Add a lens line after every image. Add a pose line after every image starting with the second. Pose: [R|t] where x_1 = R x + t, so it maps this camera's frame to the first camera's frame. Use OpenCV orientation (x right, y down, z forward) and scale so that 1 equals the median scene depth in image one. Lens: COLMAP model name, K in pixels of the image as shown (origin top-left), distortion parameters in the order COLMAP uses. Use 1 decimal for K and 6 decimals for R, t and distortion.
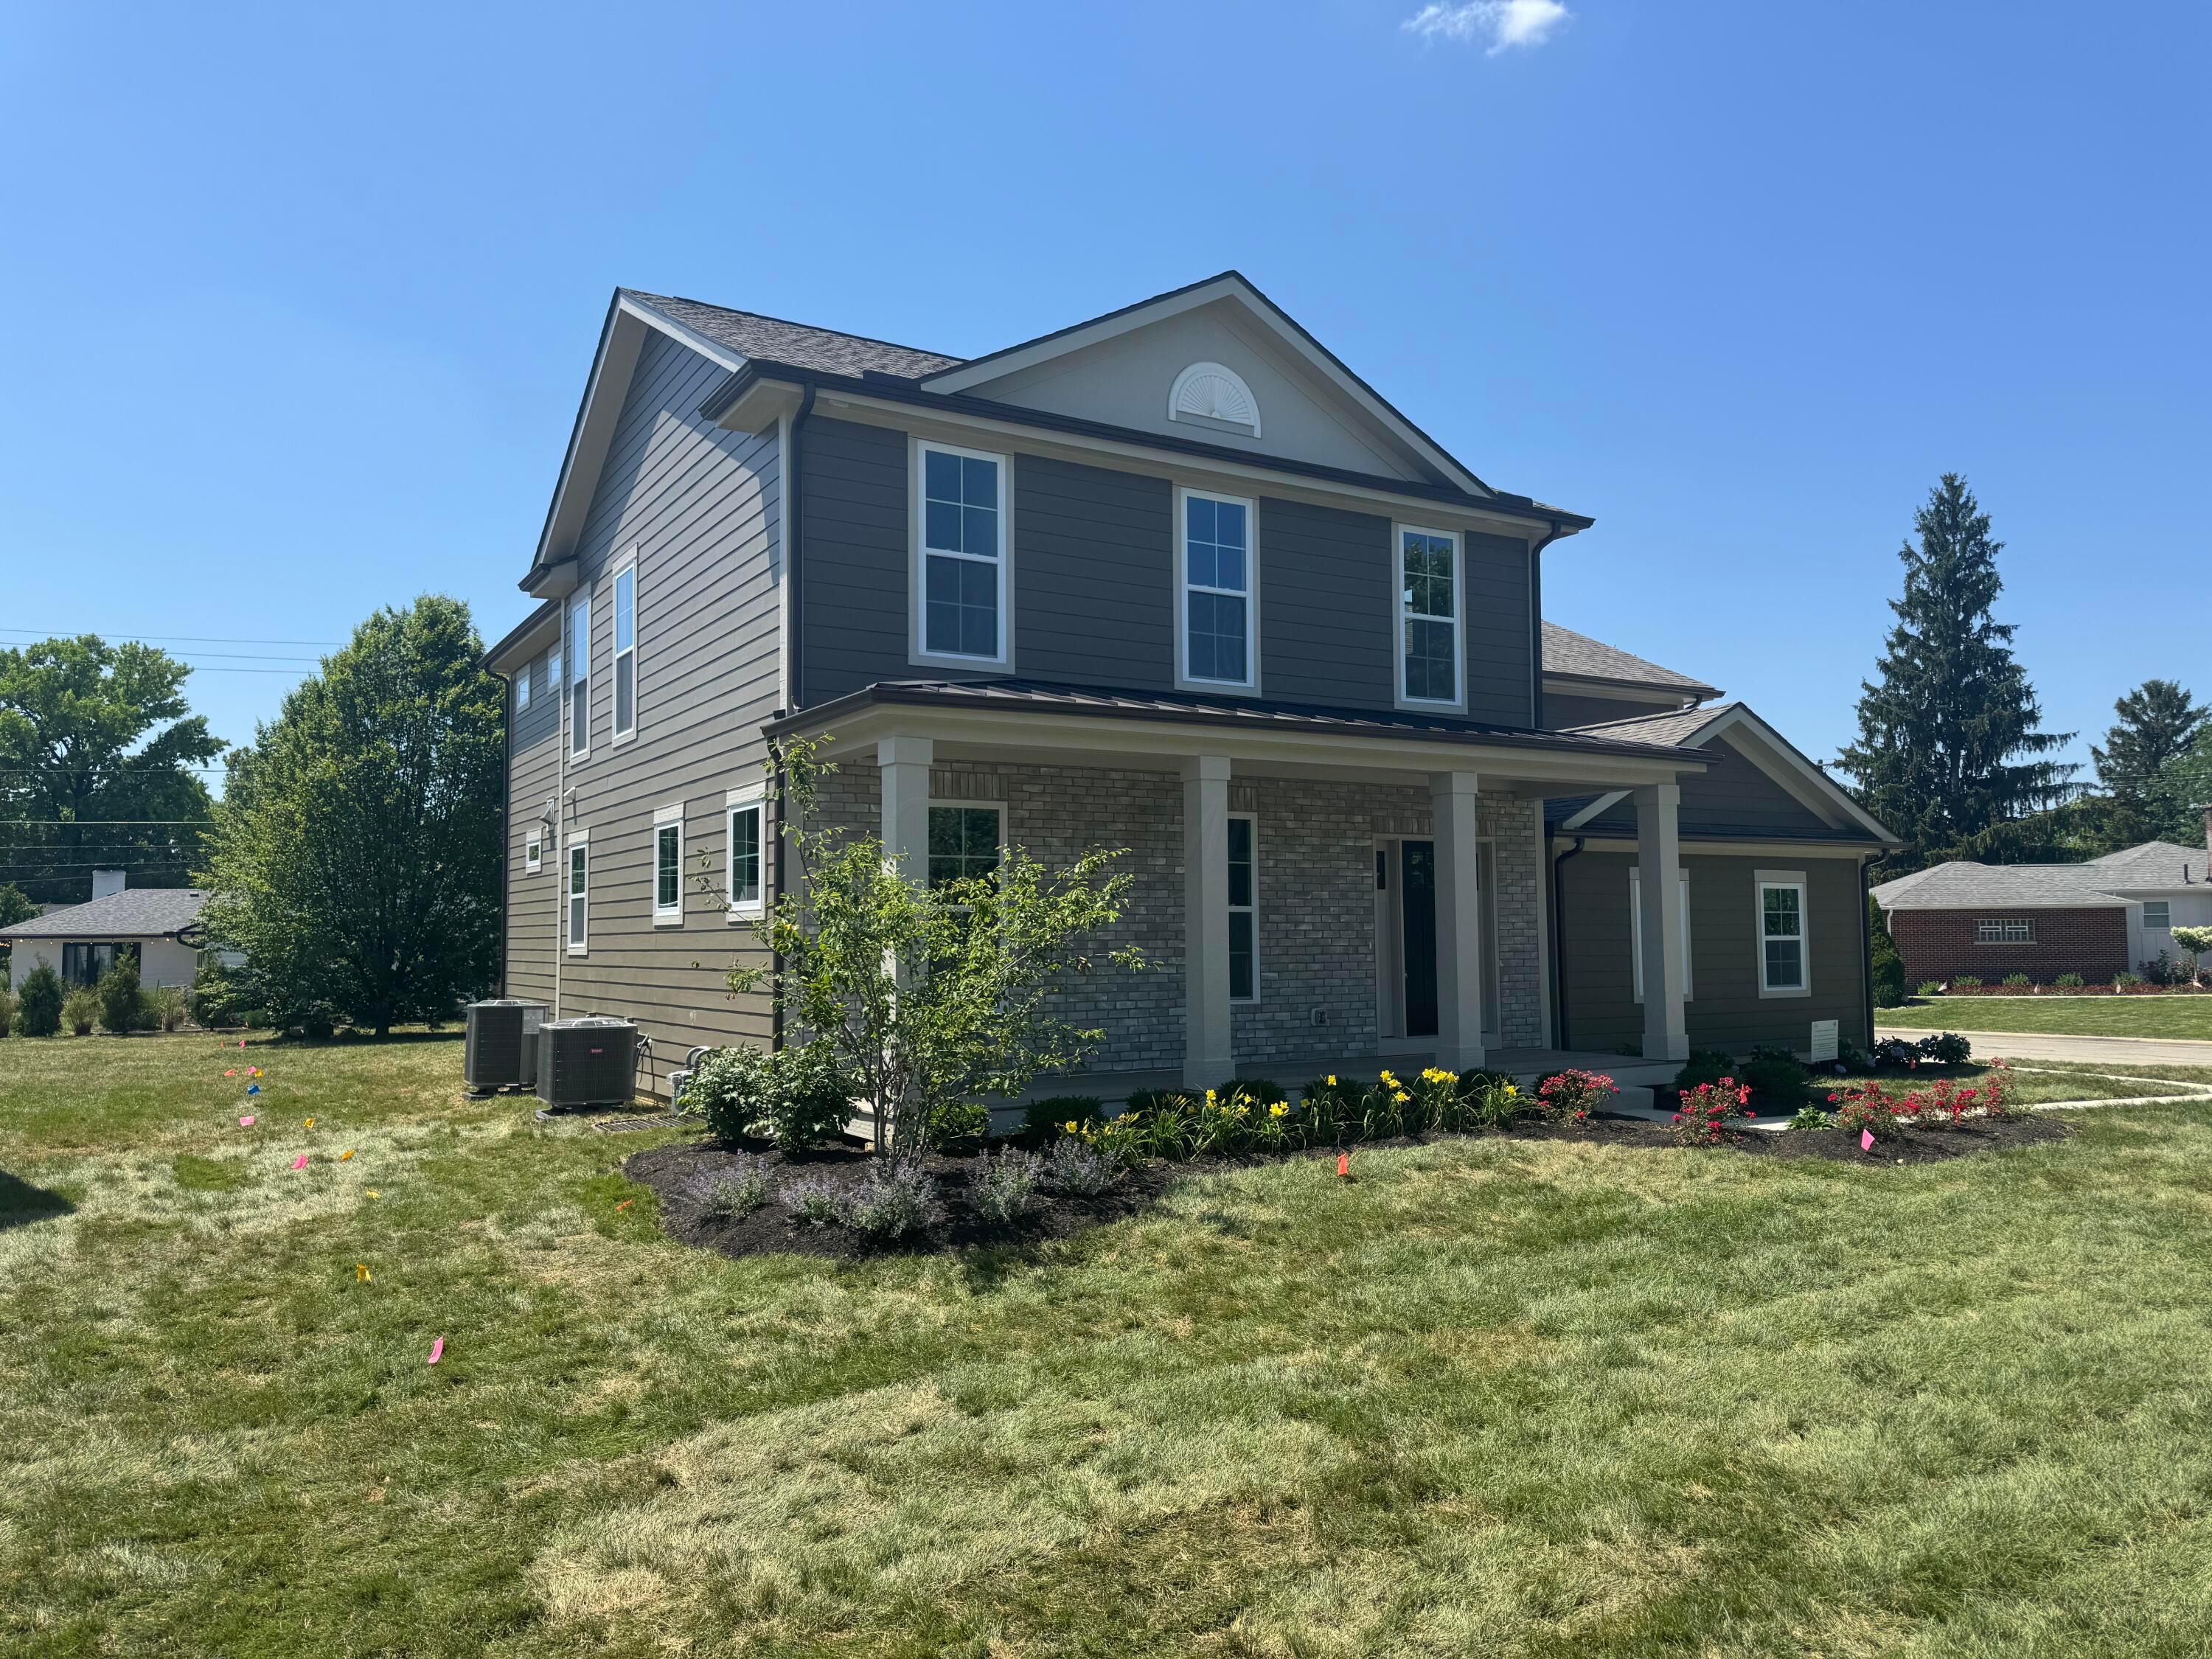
lens RADIAL K [[1537.6, 0, 1106.0], [0, 1537.6, 829.5], [0, 0, 1]] dist [0.065210, -0.002647]
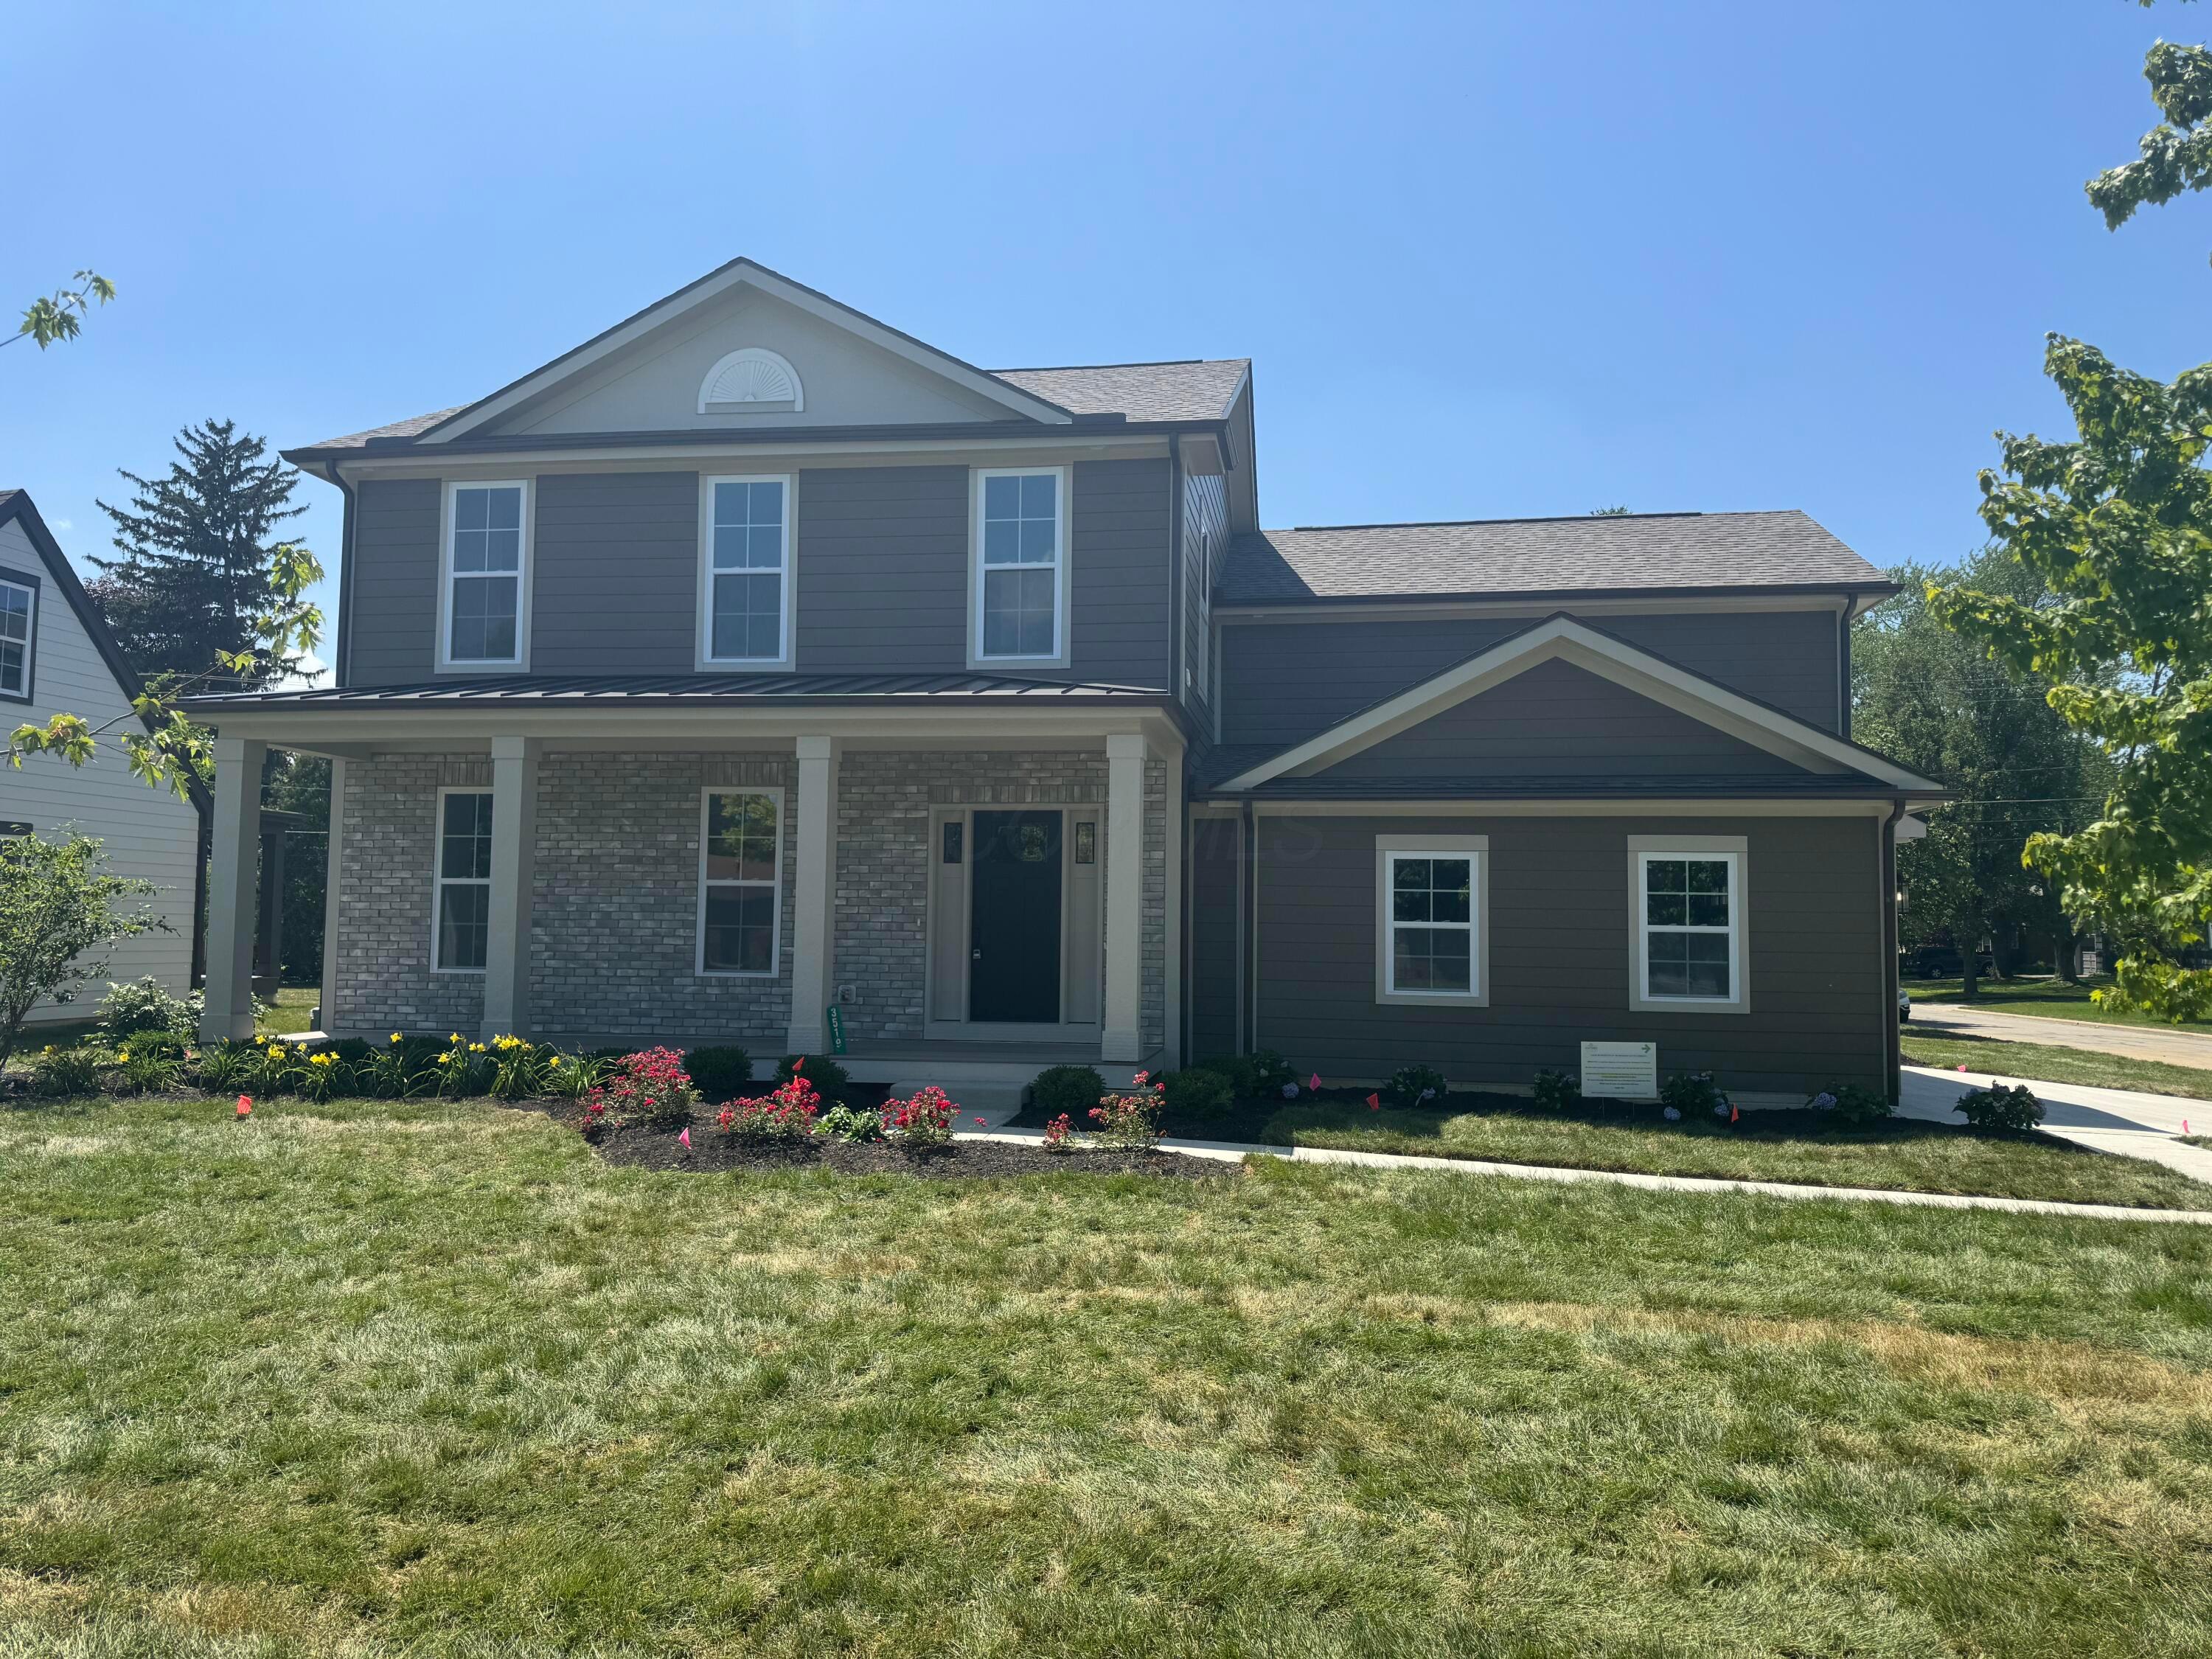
lens RADIAL K [[1272.8, 0, 1106.0], [0, 1272.8, 829.5], [0, 0, 1]] dist [0.044519, -0.001088]
pose [[0.791719, -0.022401, -0.610474, 0.771989], [0.025426, 0.999670, -0.003708, 0.025101], [0.610356, -0.012587, 0.792027, 0.470655]]
